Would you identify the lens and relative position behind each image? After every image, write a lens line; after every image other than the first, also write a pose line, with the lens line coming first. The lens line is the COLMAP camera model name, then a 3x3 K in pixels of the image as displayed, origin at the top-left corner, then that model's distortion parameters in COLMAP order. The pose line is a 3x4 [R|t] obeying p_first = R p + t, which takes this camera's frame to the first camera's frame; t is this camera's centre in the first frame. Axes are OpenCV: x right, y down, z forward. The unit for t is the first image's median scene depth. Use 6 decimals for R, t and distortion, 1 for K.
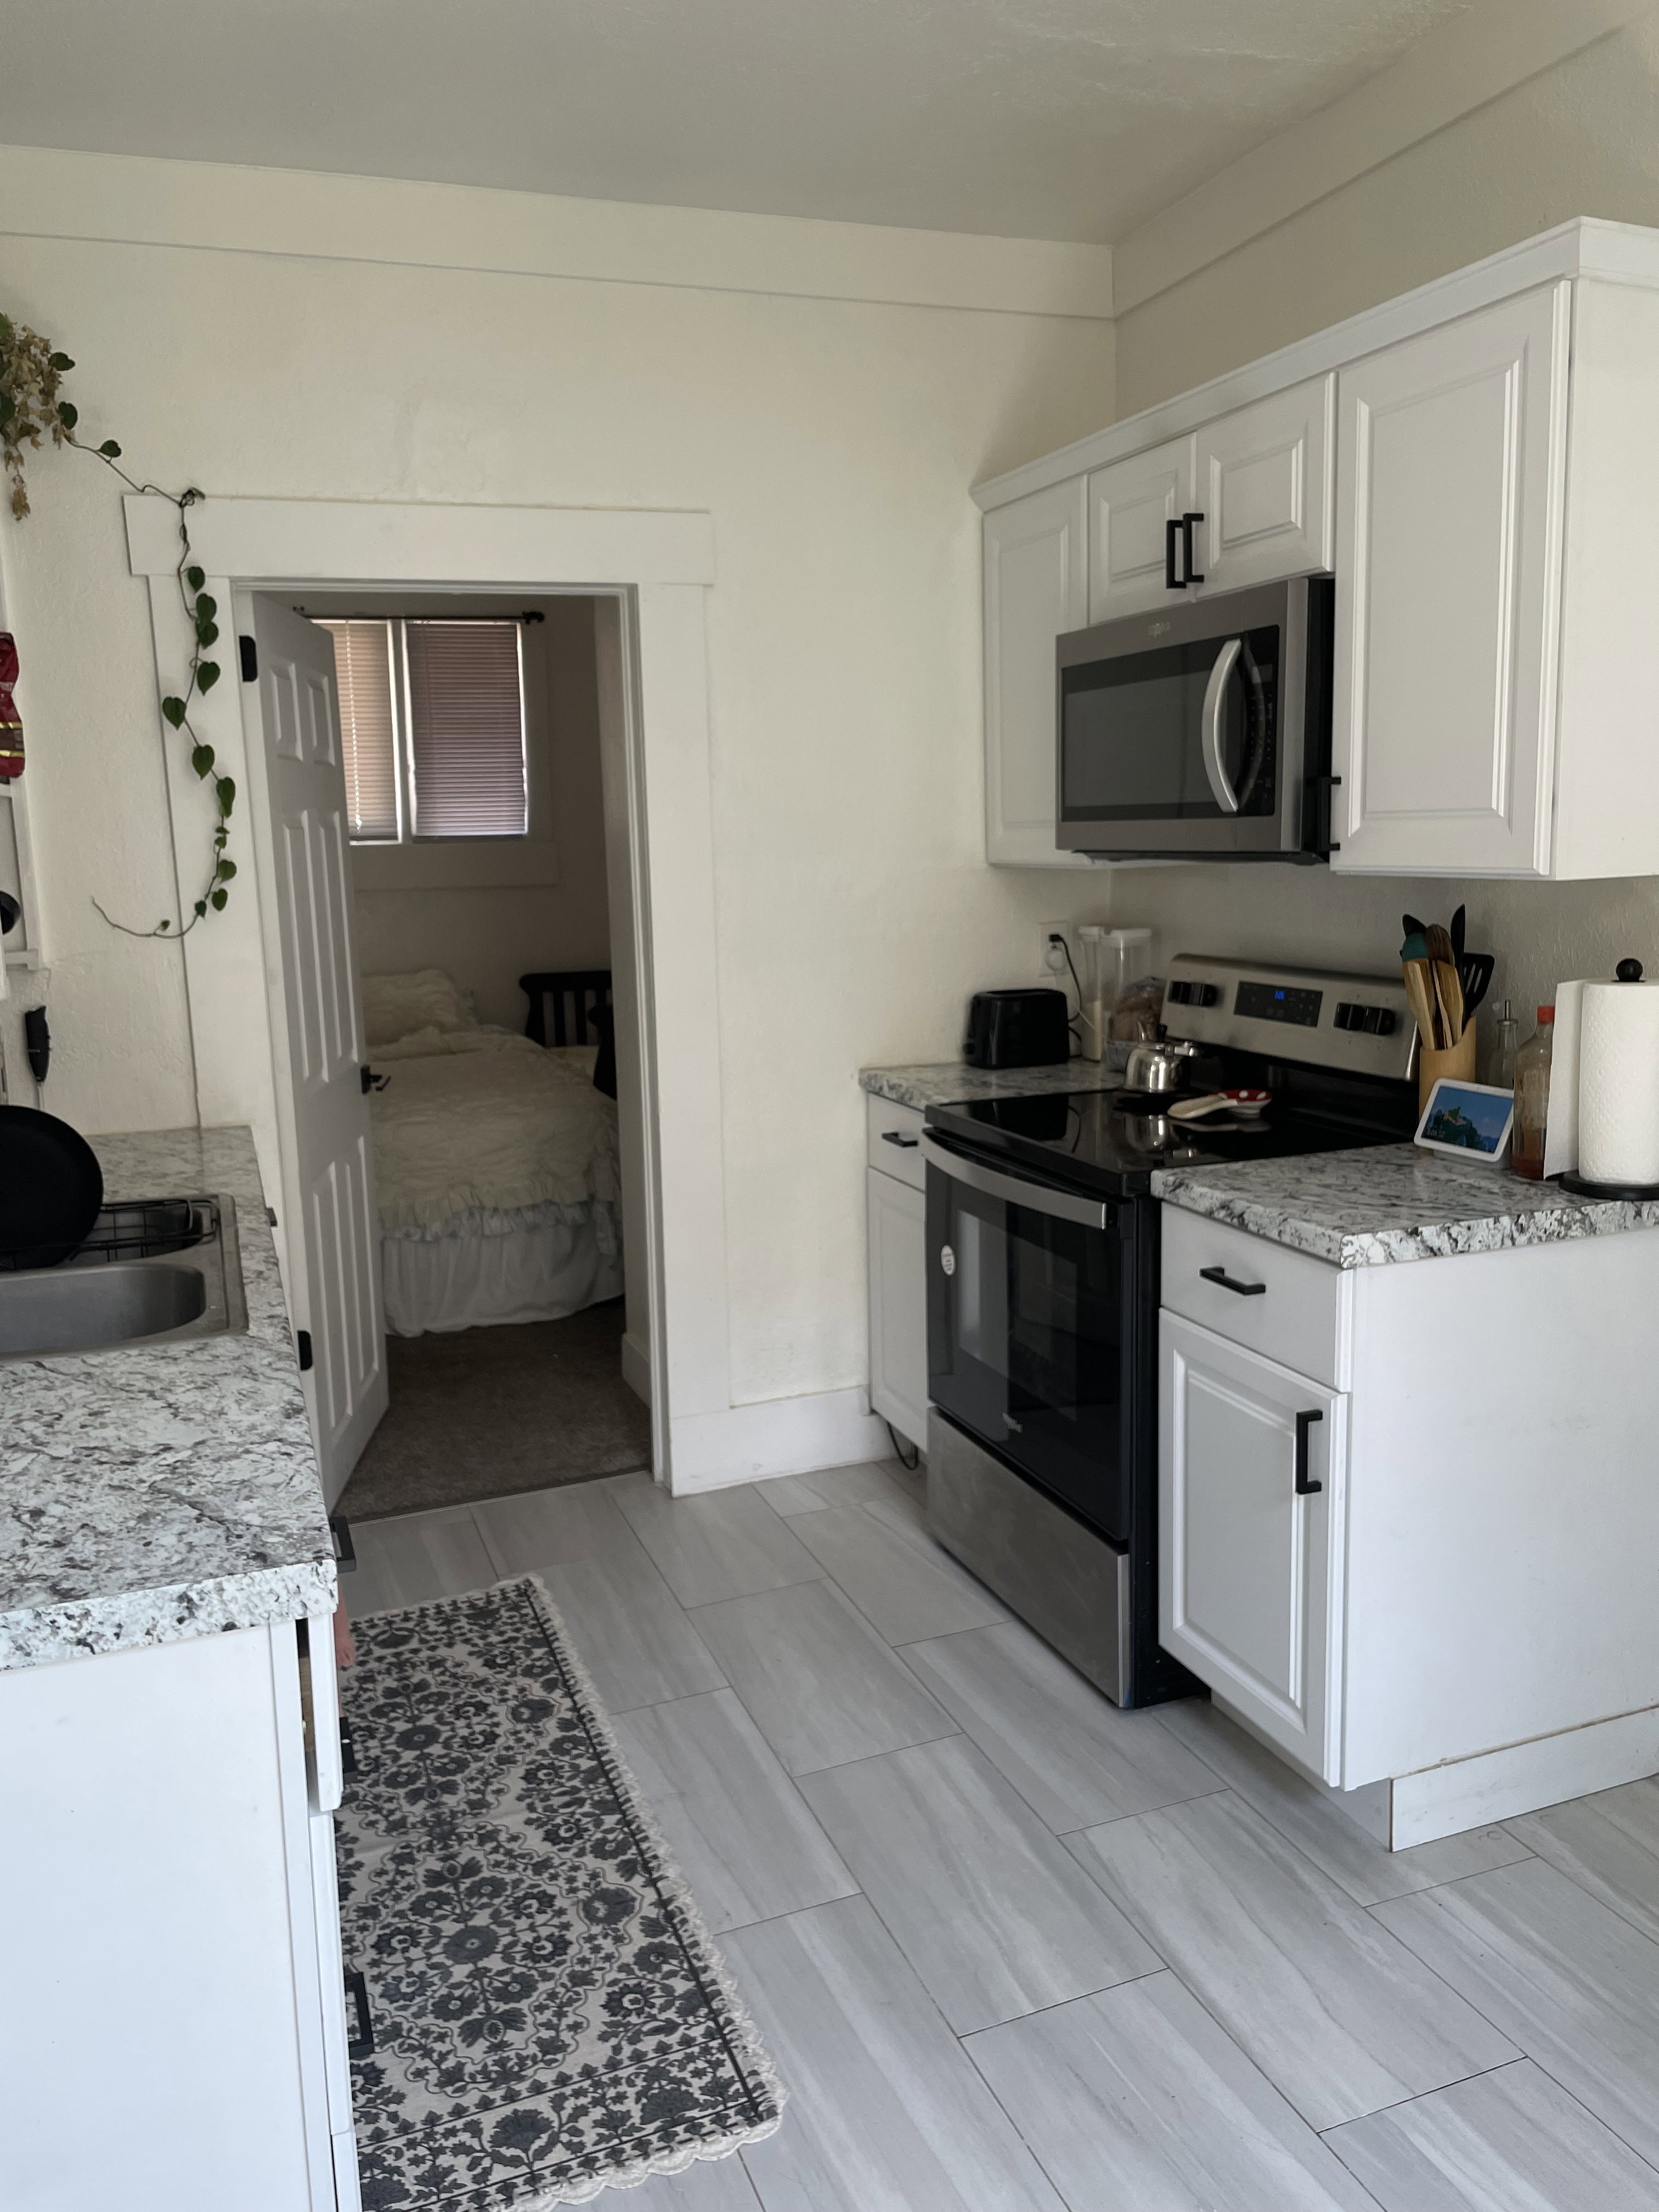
lens RADIAL K [[1660.3, 0, 837.2], [0, 1660.3, 1095.5], [0, 0, 1]] dist [0.082389, -0.108373]
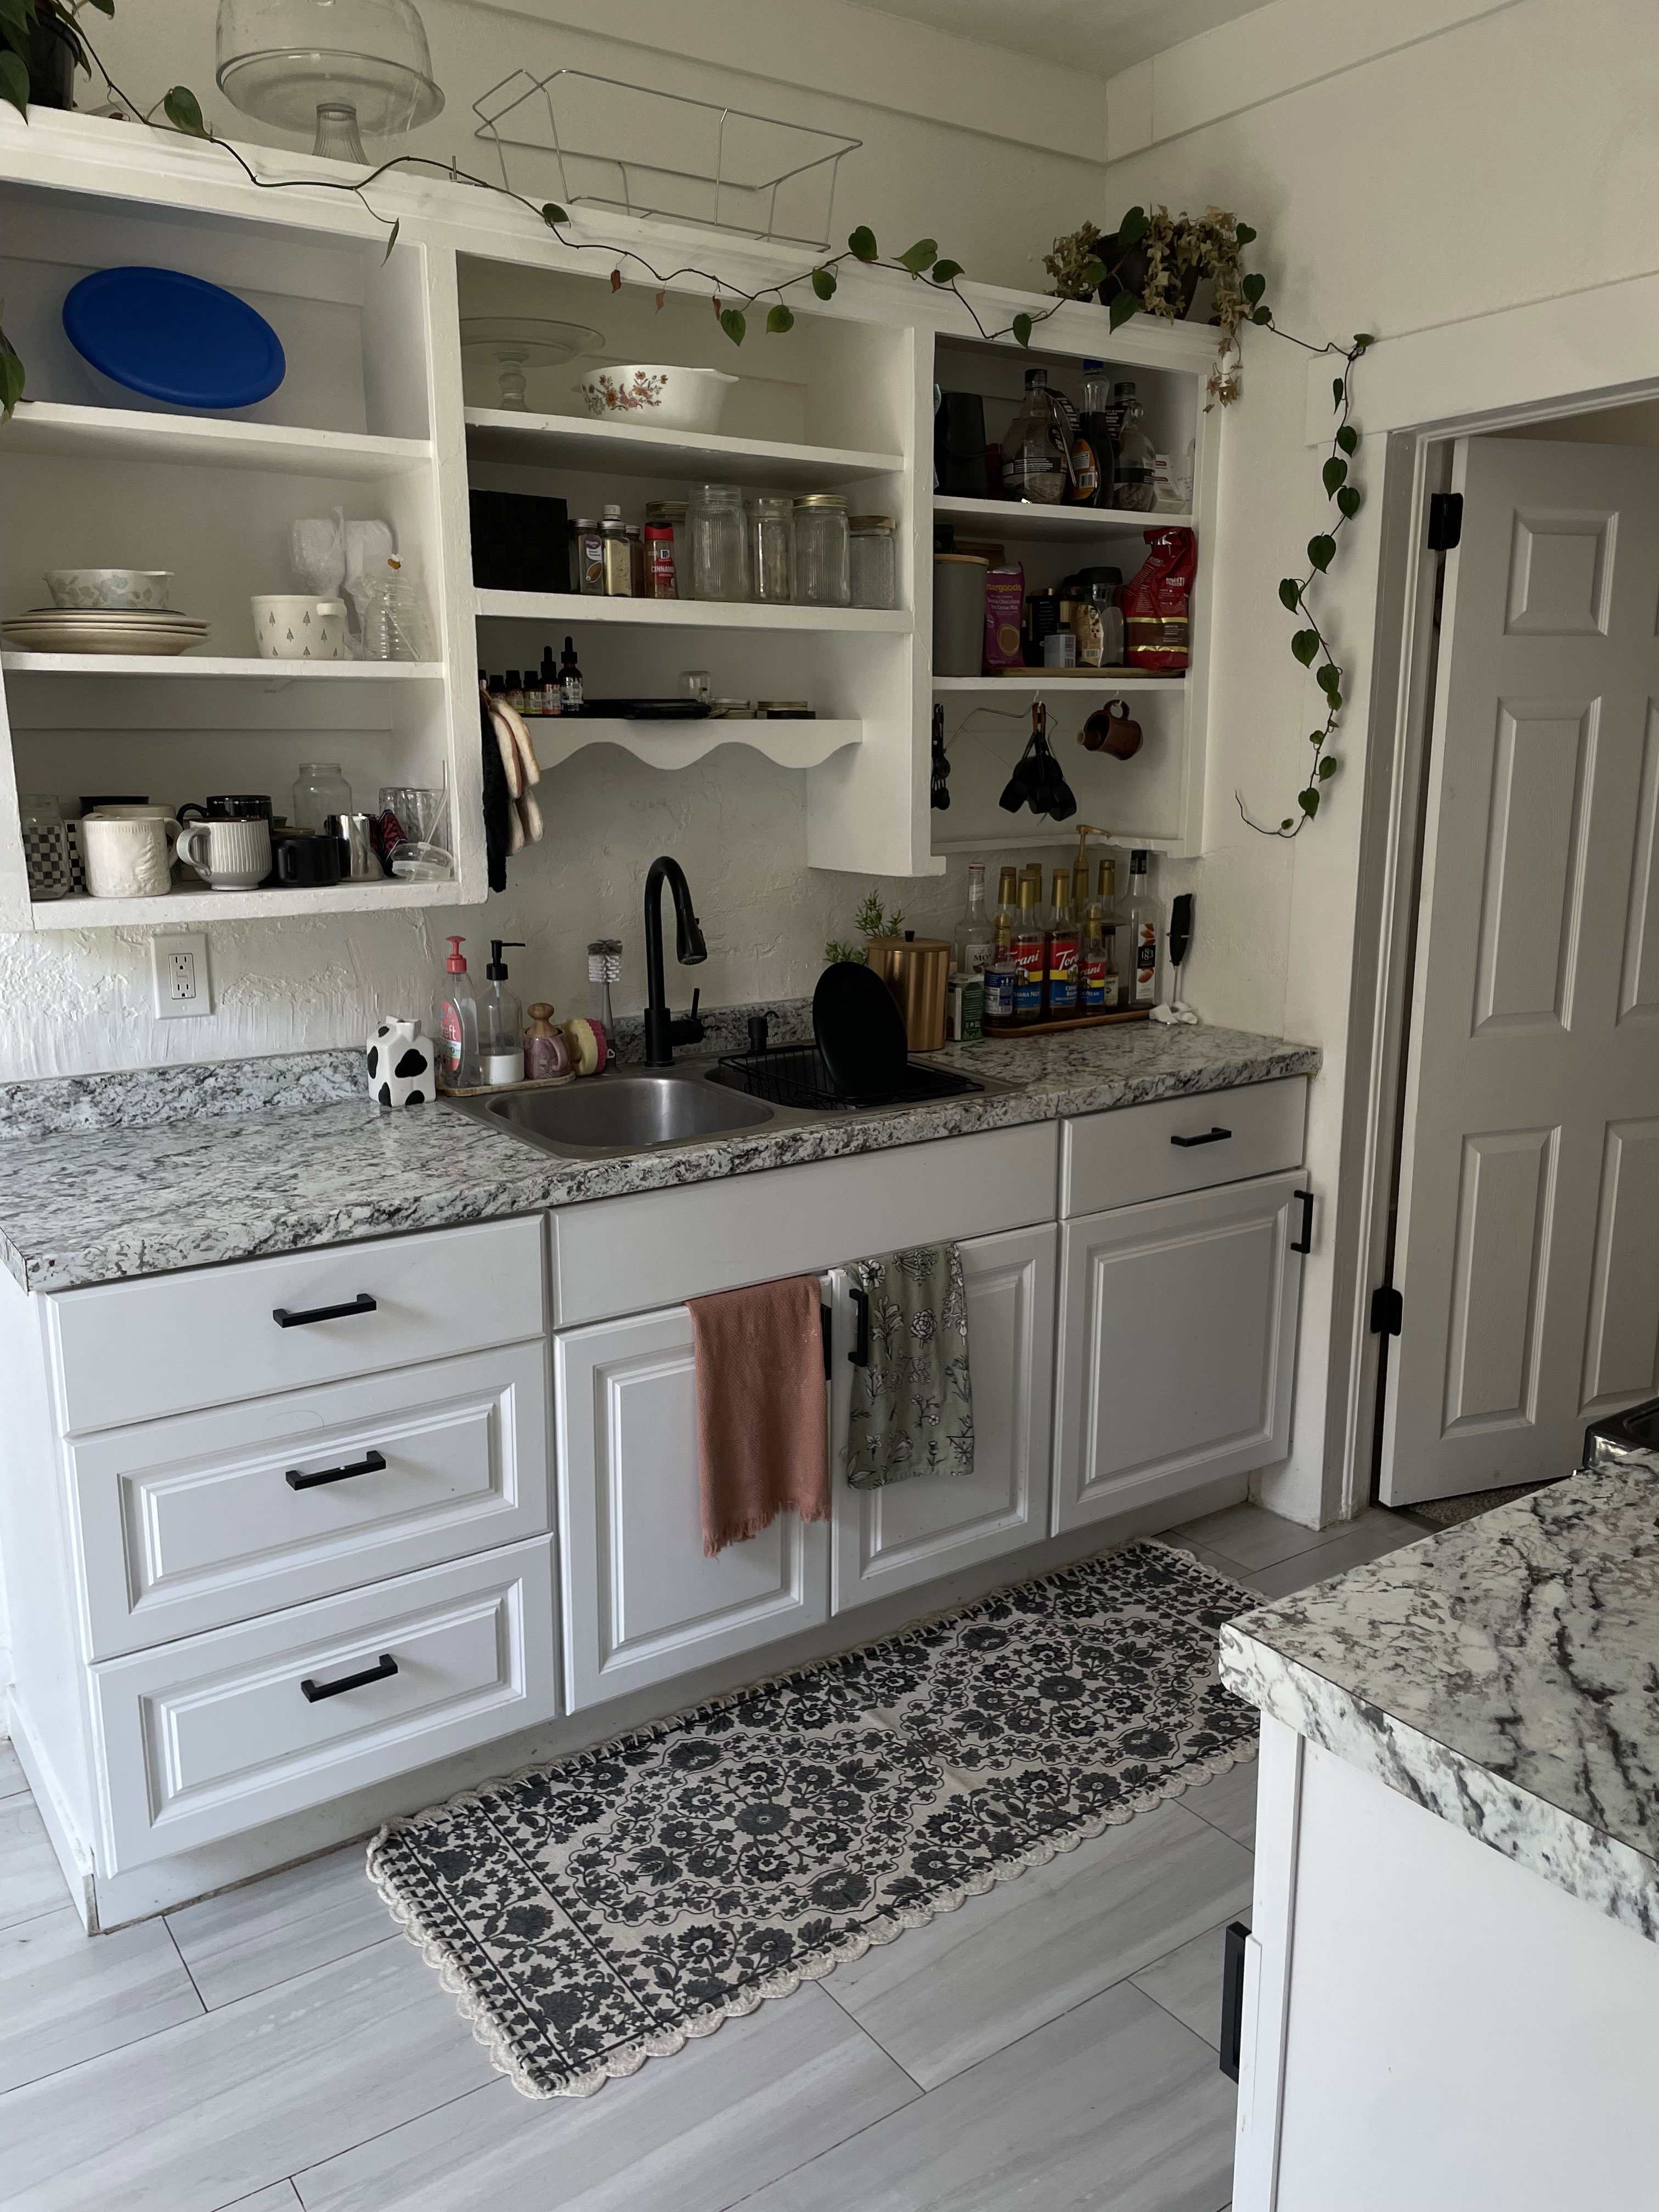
lens RADIAL K [[1660.3, 0, 837.3], [0, 1660.3, 1112.0], [0, 0, 1]] dist [0.082389, -0.108373]
pose [[0.246668, 0.232646, -0.940761, 0.572356], [-0.154224, 0.967809, 0.198897, -0.112343], [0.956750, 0.096026, 0.274607, 0.616464]]
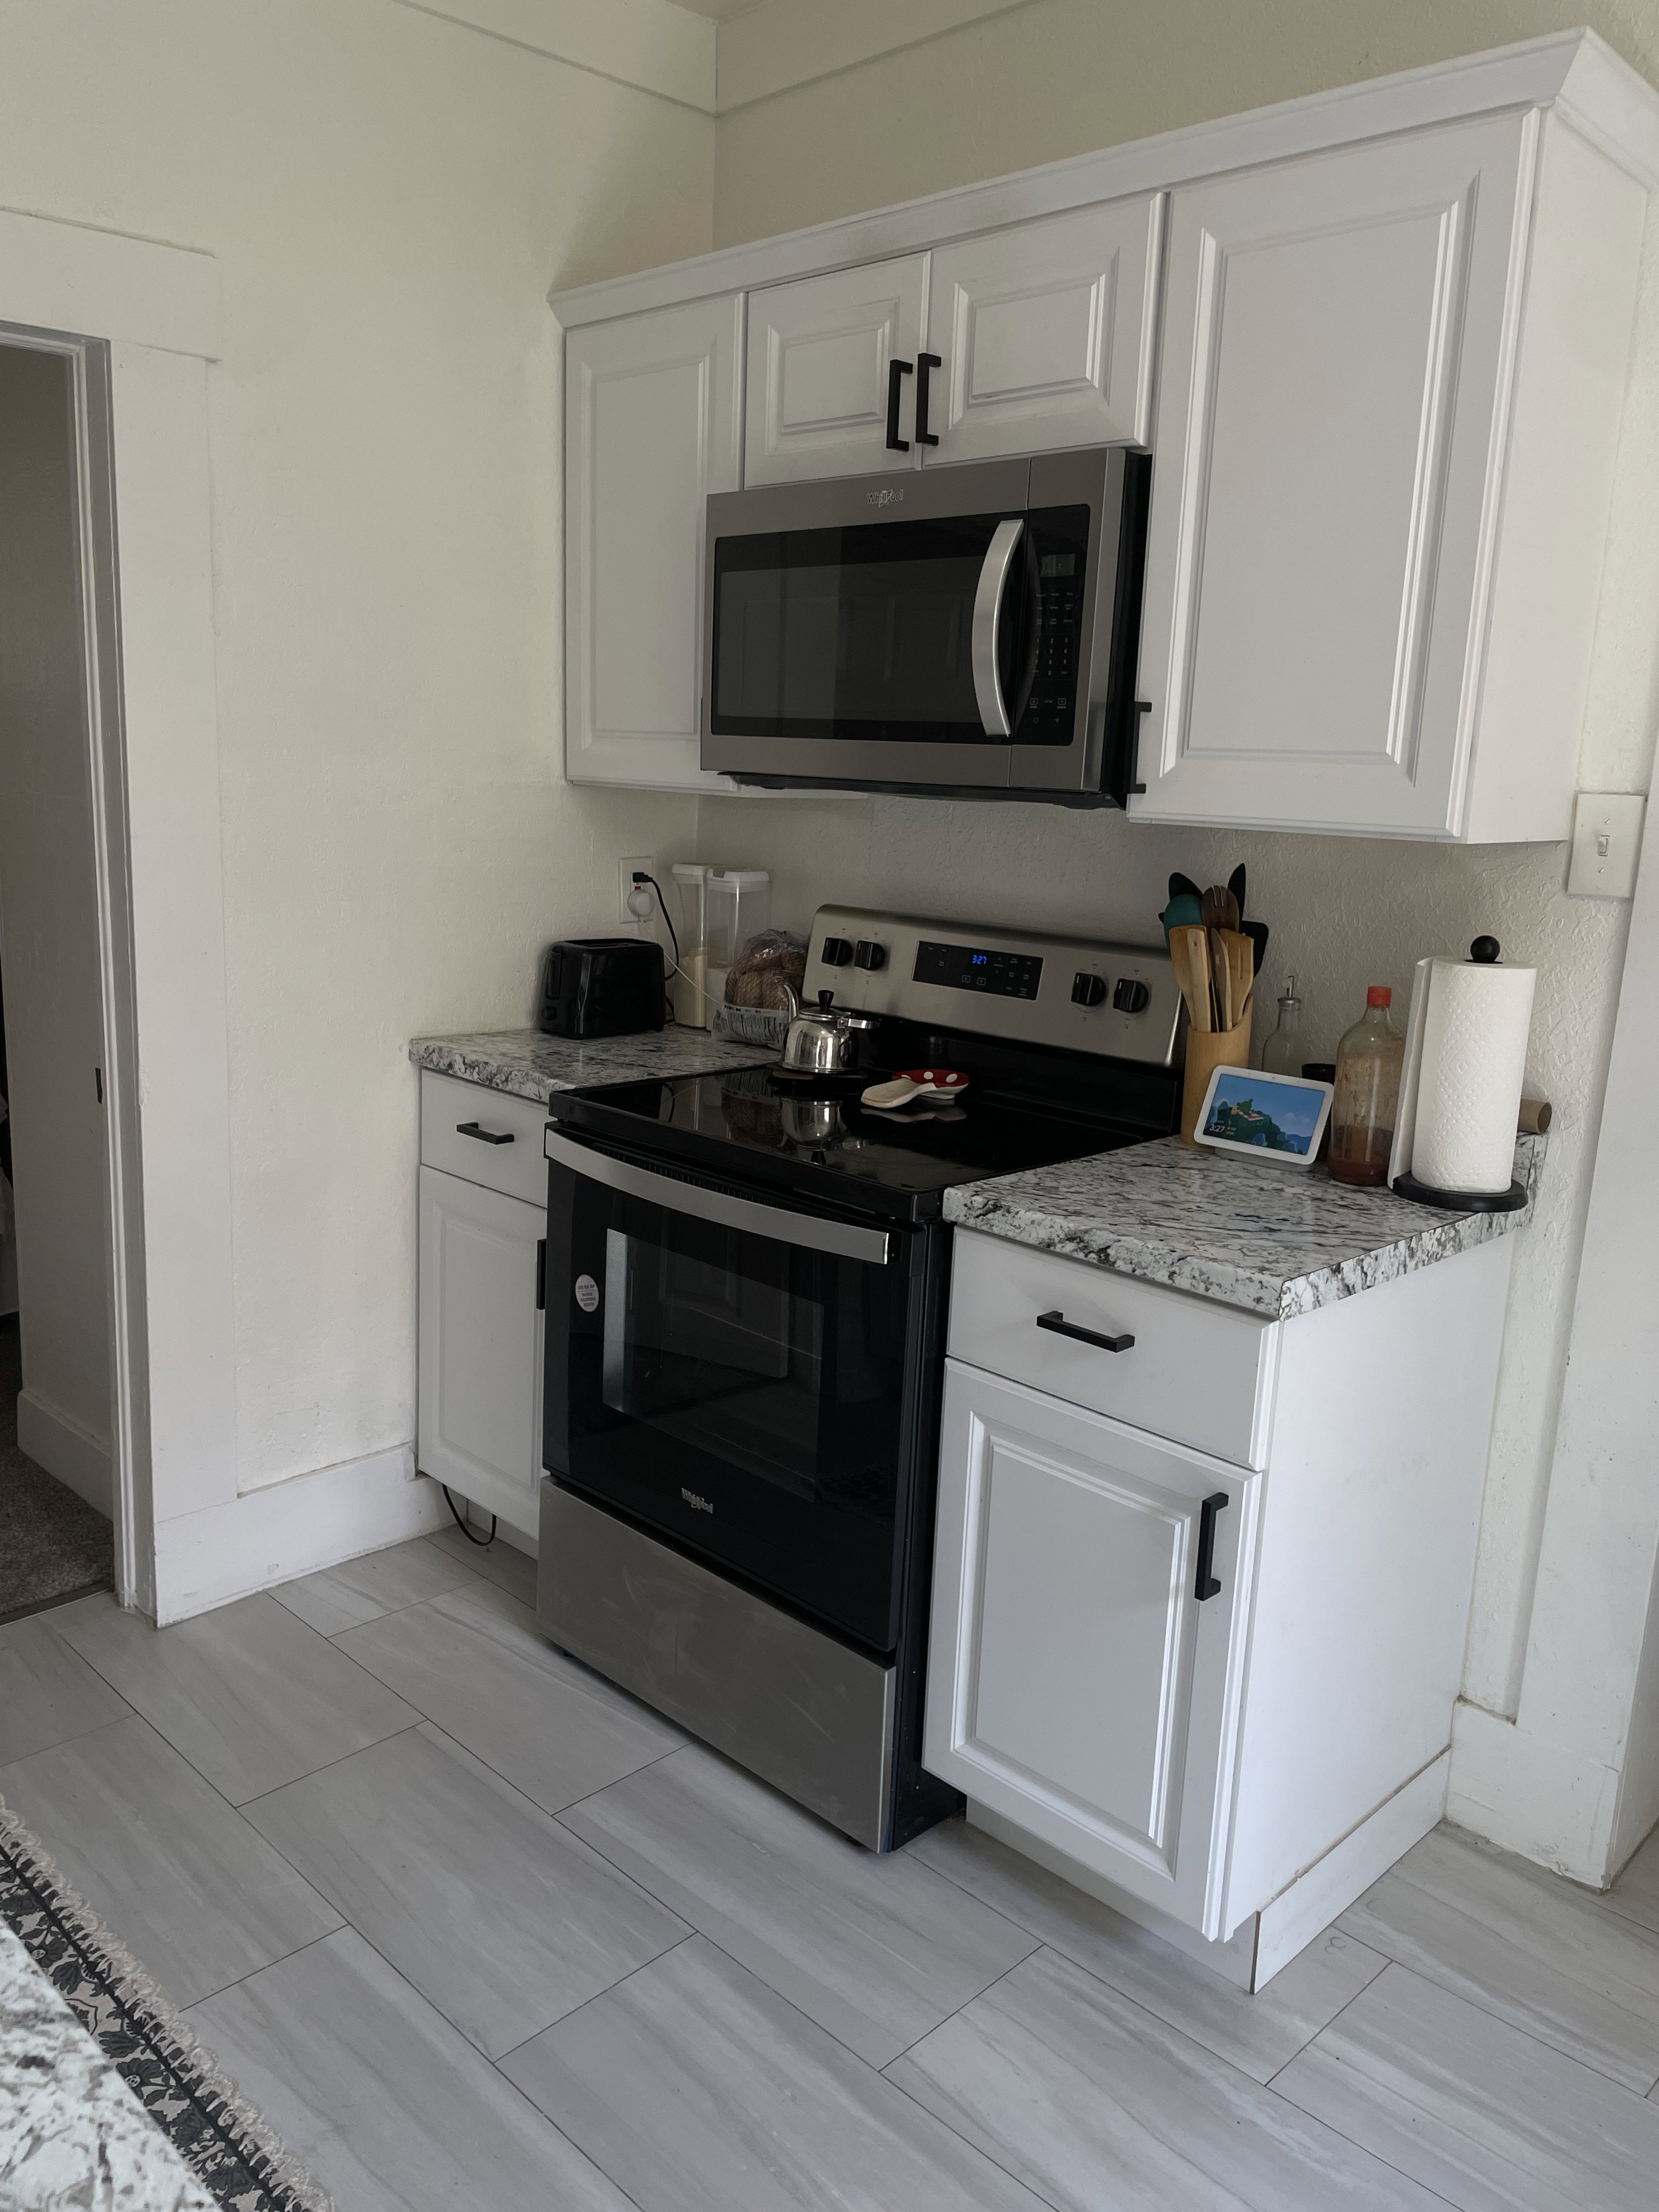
lens RADIAL K [[1660.3, 0, 824.8], [0, 1660.3, 1095.1], [0, 0, 1]] dist [0.082389, -0.108373]
pose [[0.911655, -0.019196, 0.410507, -0.182327], [0.001653, 0.999072, 0.043047, -0.032639], [-0.410953, -0.038565, 0.910841, 0.304152]]
